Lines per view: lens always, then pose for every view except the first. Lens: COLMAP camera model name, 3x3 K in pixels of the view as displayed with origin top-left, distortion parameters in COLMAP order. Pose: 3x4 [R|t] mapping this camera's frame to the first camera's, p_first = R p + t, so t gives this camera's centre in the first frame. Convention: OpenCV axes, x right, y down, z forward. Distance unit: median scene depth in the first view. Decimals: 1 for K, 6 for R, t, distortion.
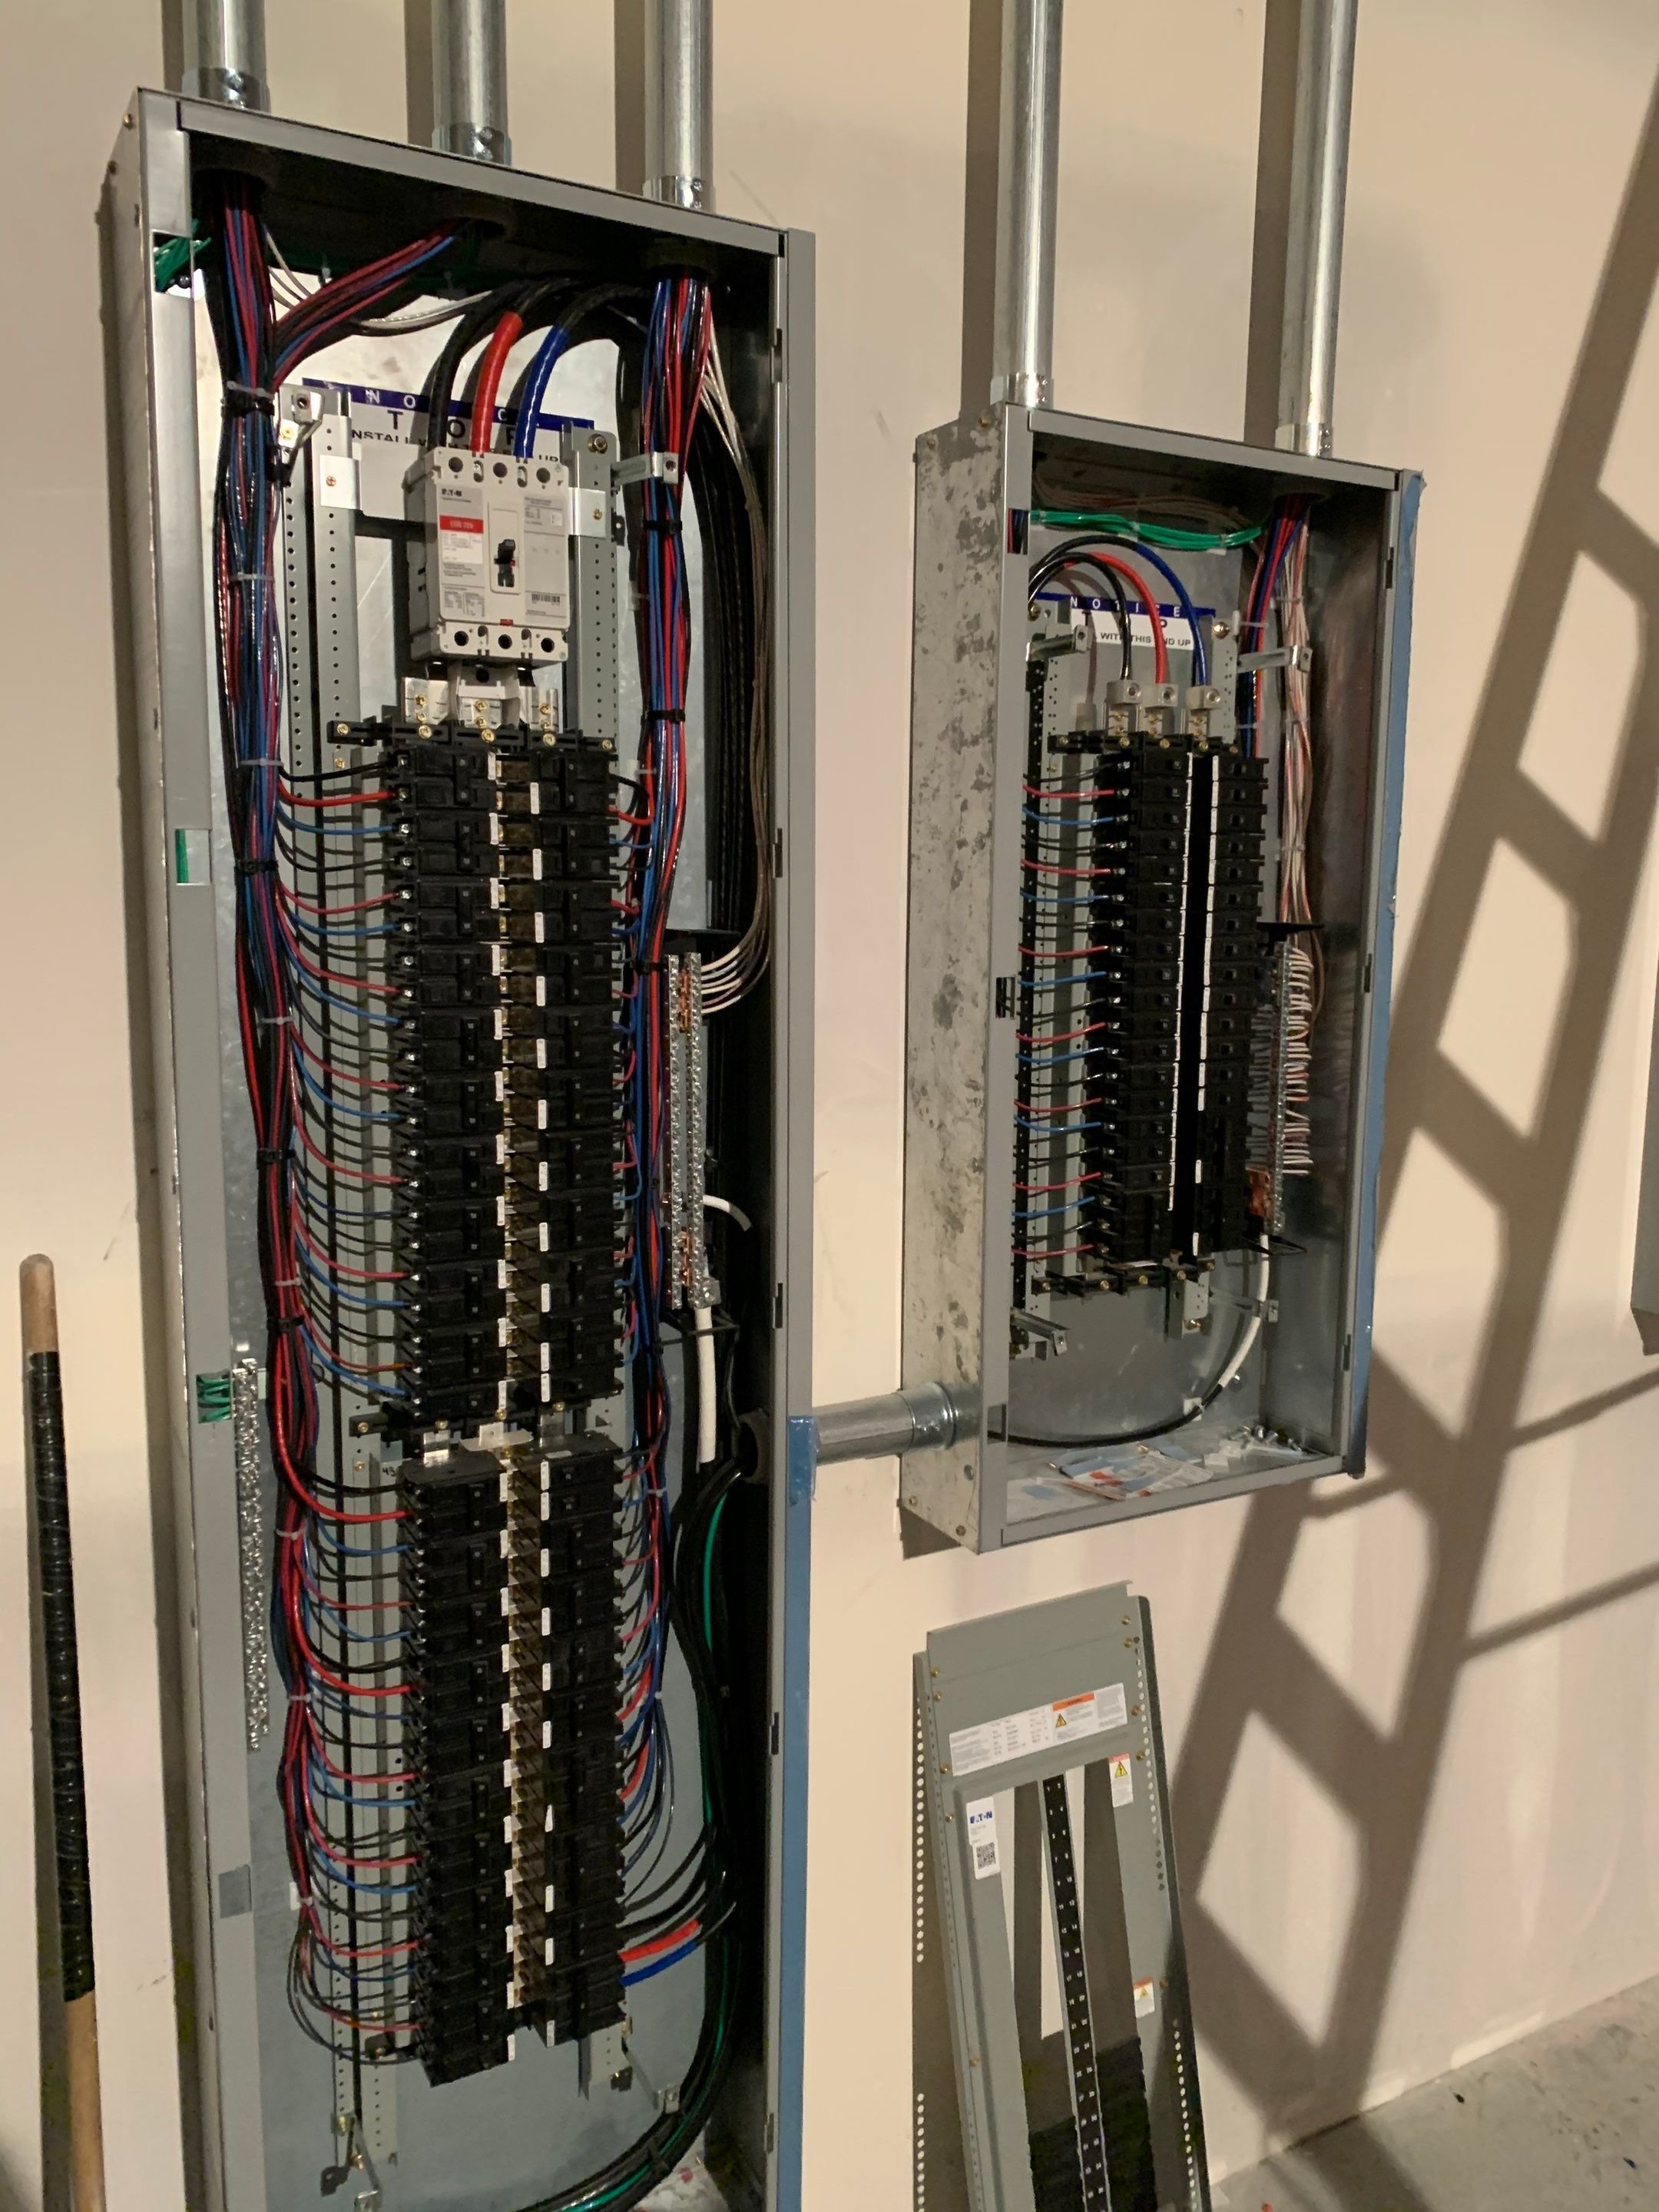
lens RADIAL K [[1741.2, 0, 829.5], [0, 1741.2, 1106.0], [0, 0, 1]] dist [0.005966, -0.009836]
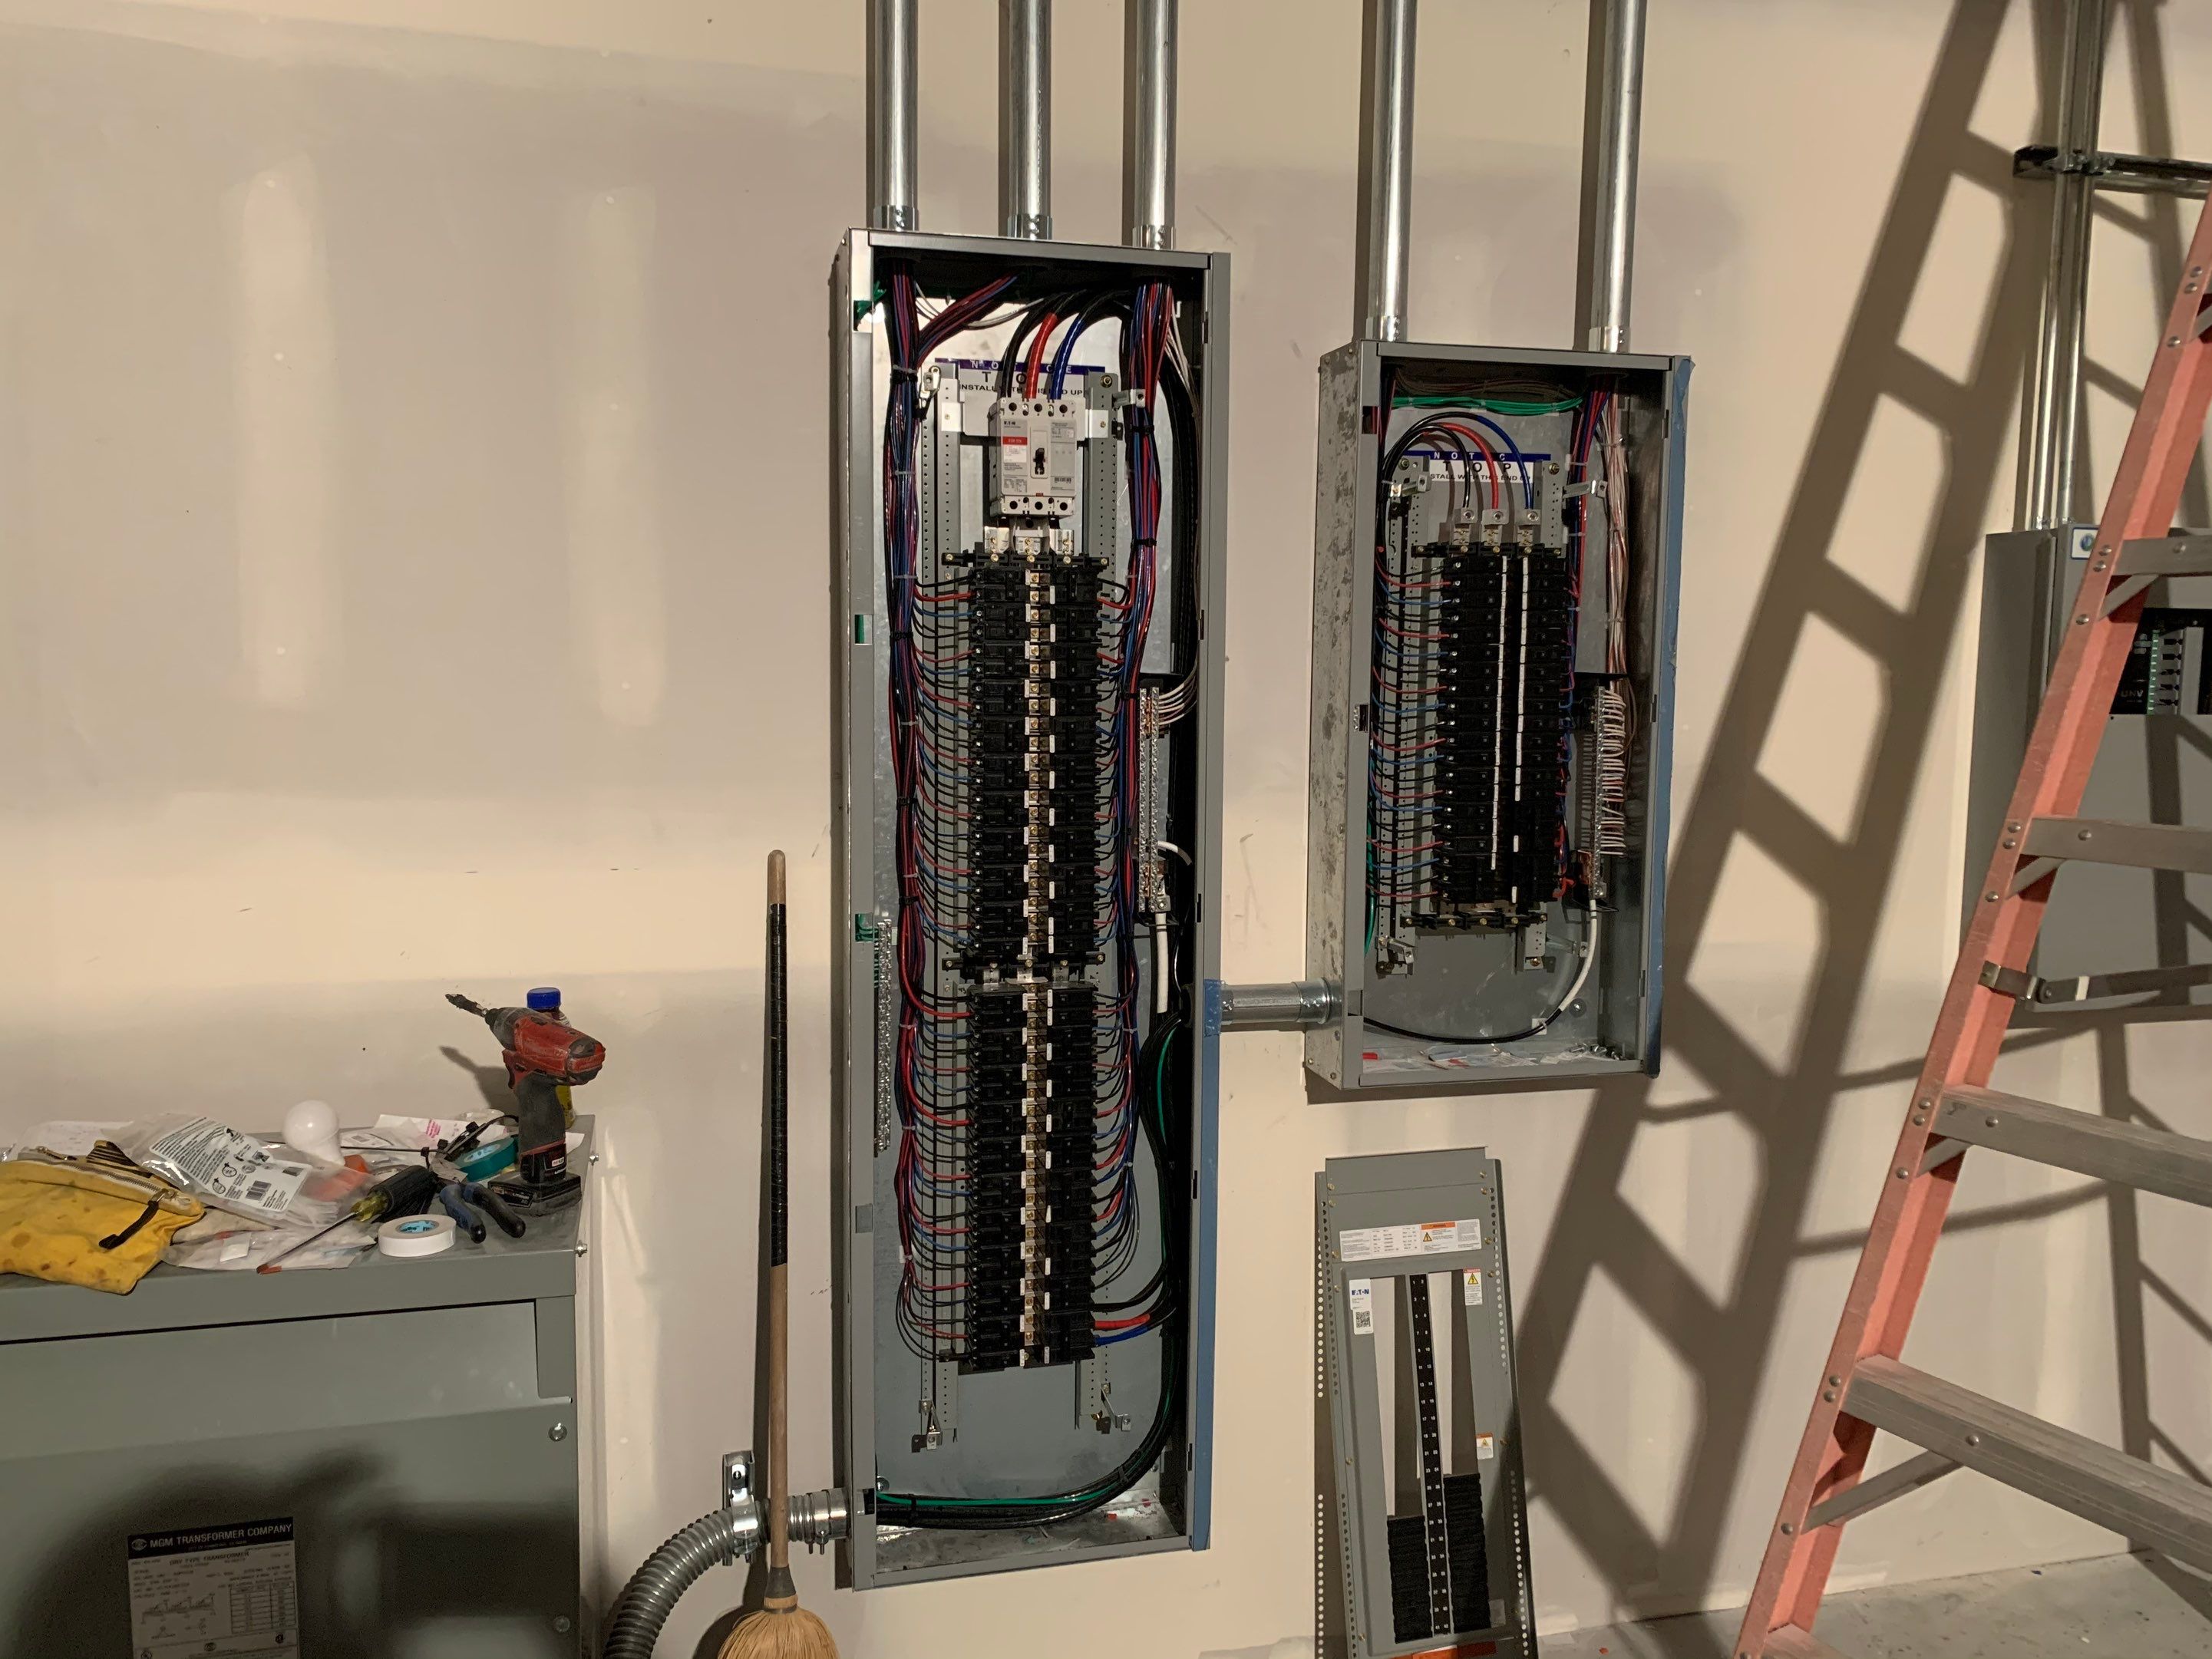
lens RADIAL K [[1647.2, 0, 1008.4], [0, 1647.2, 804.9], [0, 0, 1]] dist [0.159007, -0.409523]
pose [[0.956993, 0.025373, -0.289001, 0.235746], [-0.037498, 0.998630, -0.036496, 0.081531], [0.287679, 0.045764, 0.956633, -0.502169]]
